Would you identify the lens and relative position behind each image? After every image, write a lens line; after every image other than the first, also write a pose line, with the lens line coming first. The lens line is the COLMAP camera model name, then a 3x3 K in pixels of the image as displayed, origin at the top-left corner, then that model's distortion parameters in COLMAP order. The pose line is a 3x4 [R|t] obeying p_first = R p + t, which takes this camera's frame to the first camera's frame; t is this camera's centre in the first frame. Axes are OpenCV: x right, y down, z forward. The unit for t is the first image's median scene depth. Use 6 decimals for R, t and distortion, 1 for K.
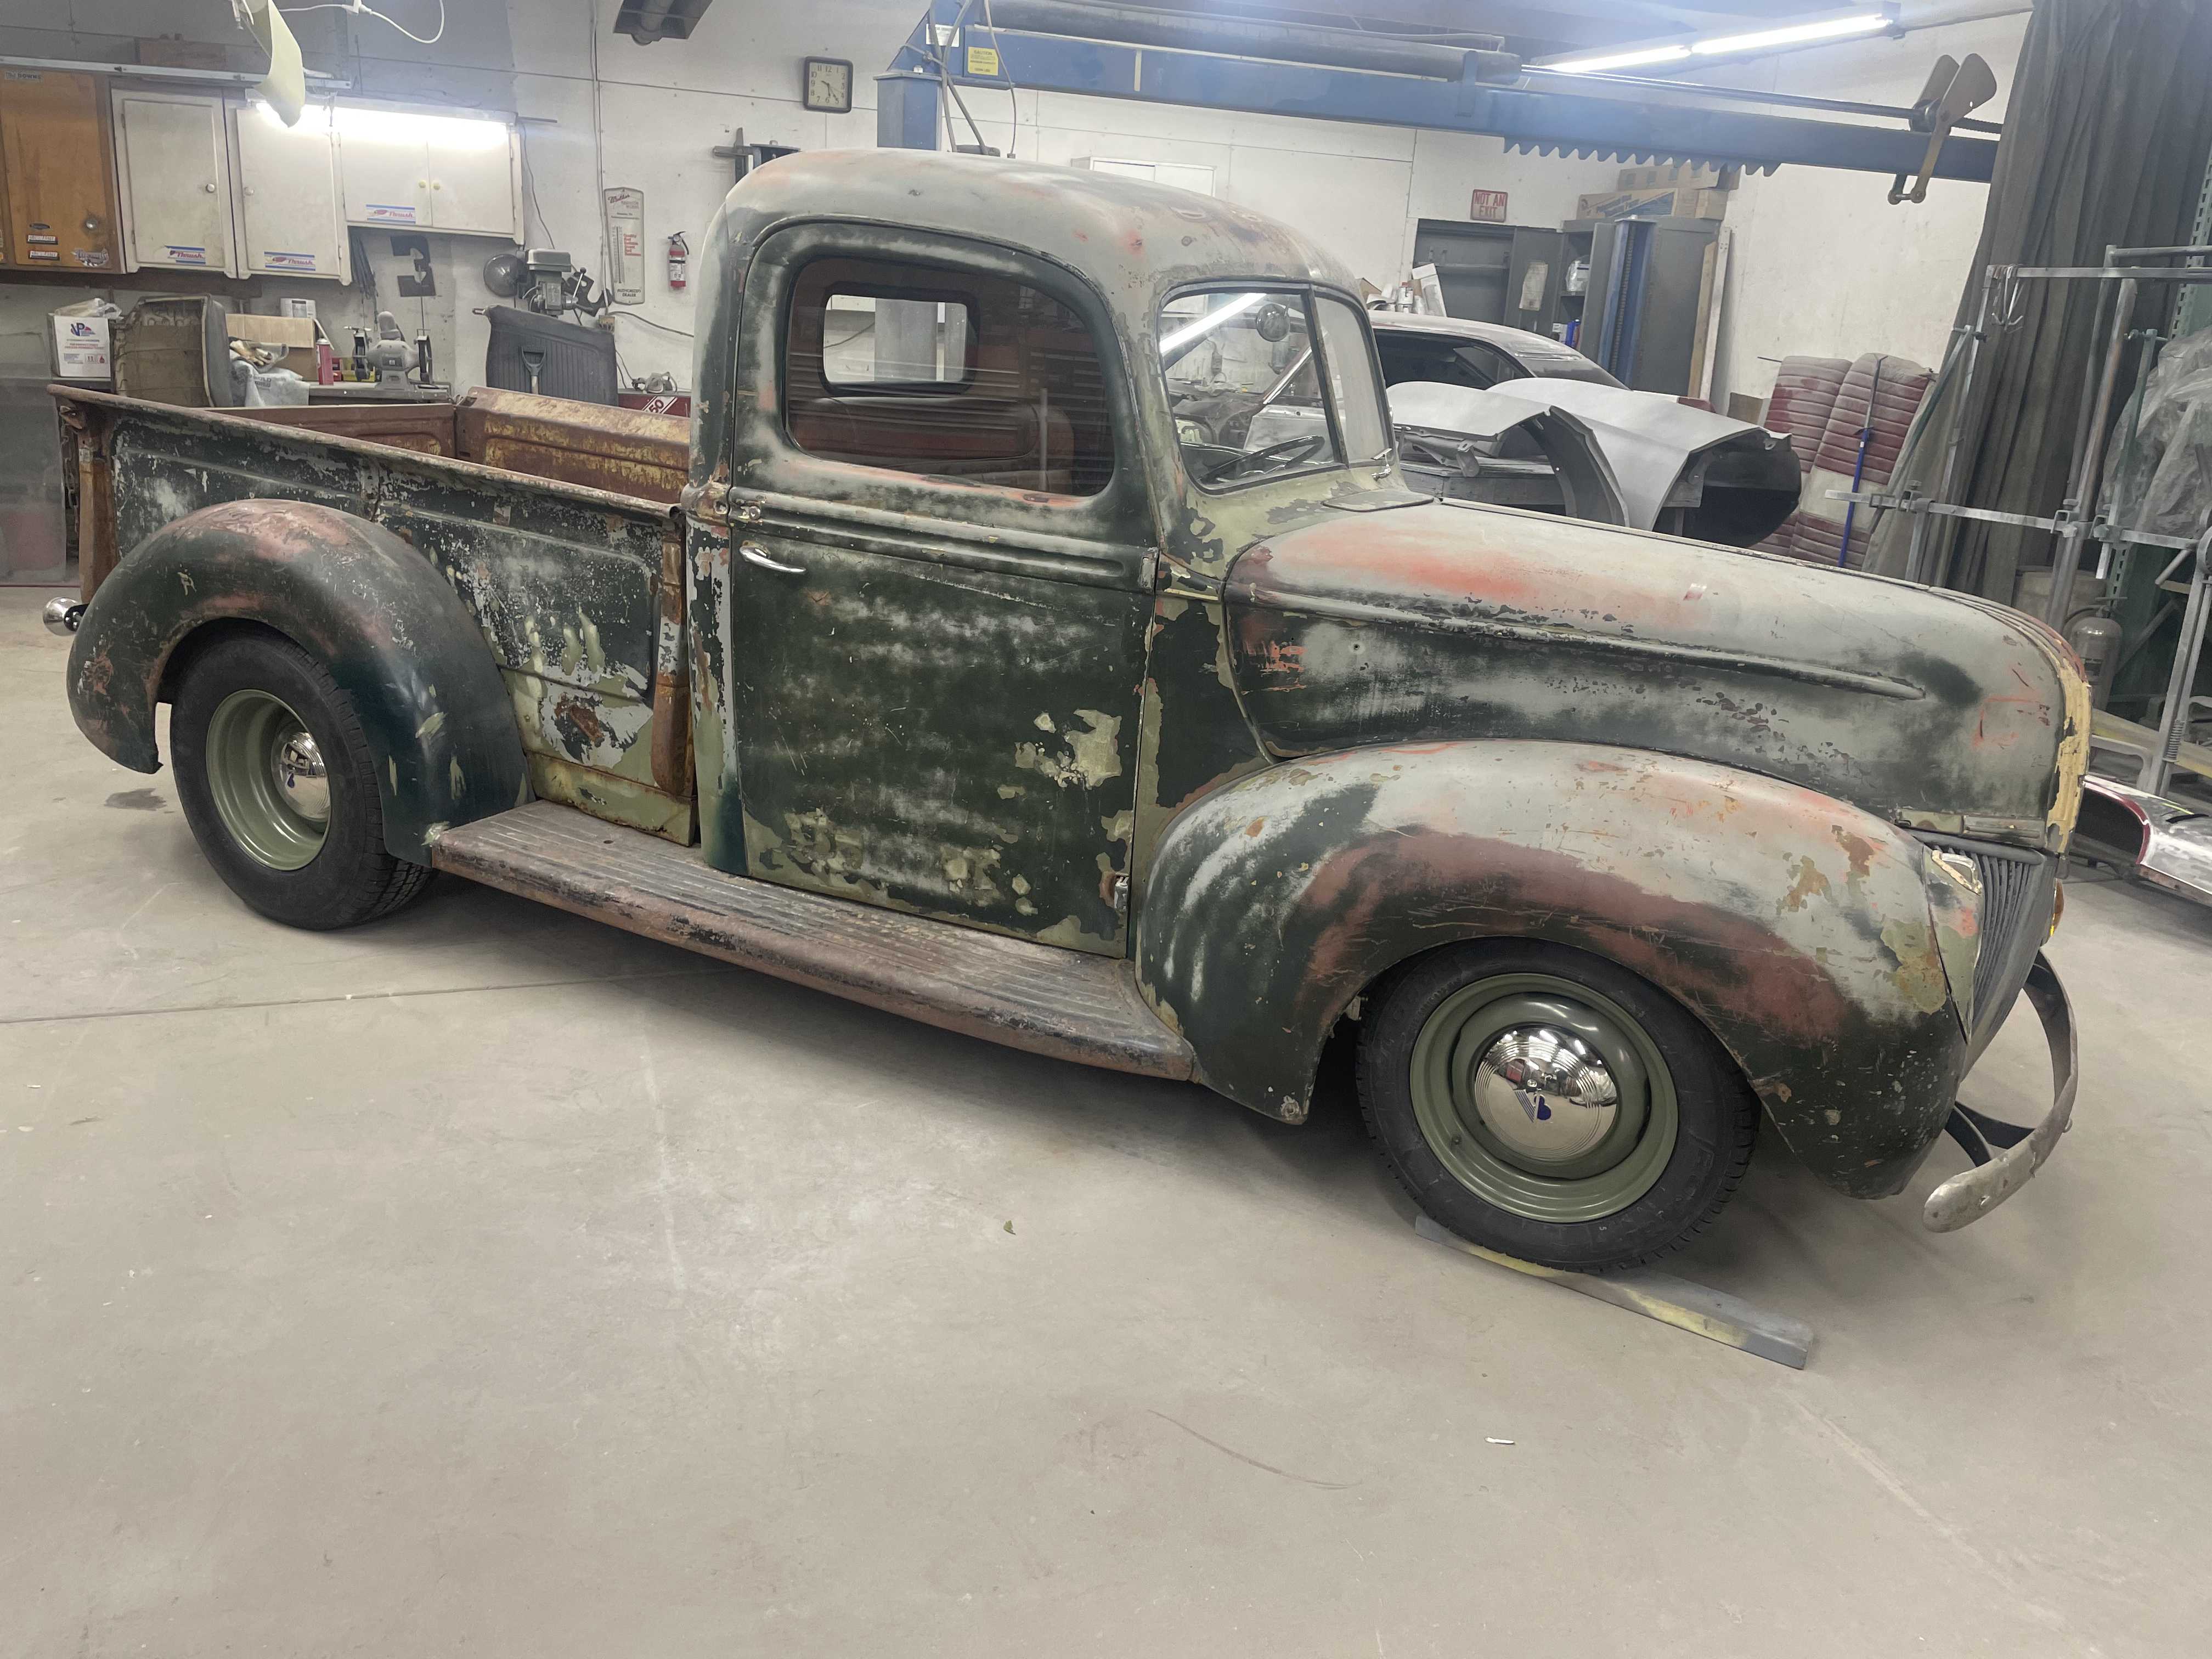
lens RADIAL K [[1678.1, 0, 1093.4], [0, 1678.1, 836.9], [0, 0, 1]] dist [0.139497, -0.224081]
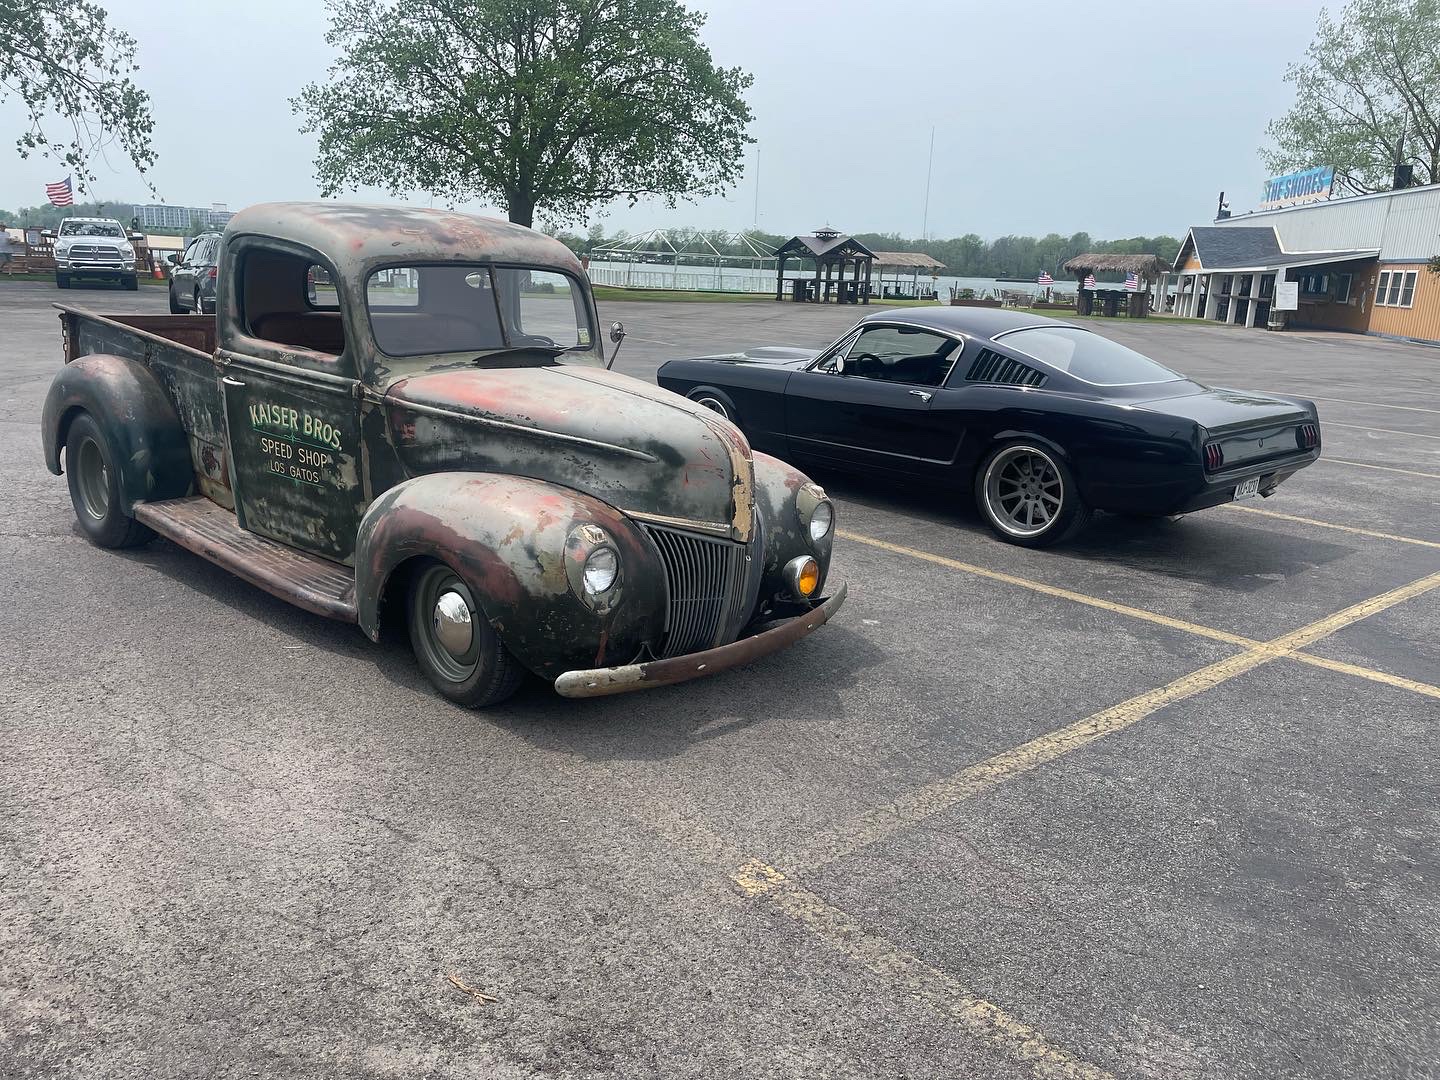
lens RADIAL K [[1116.9, 0, 716.9], [0, 1116.9, 533.4], [0, 0, 1]] dist [0.082599, -0.111984]
pose [[0.970543, 0.057335, -0.234005, 0.796796], [-0.070549, 0.996329, -0.048487, 0.062107], [0.230366, 0.063567, 0.971026, -0.287523]]
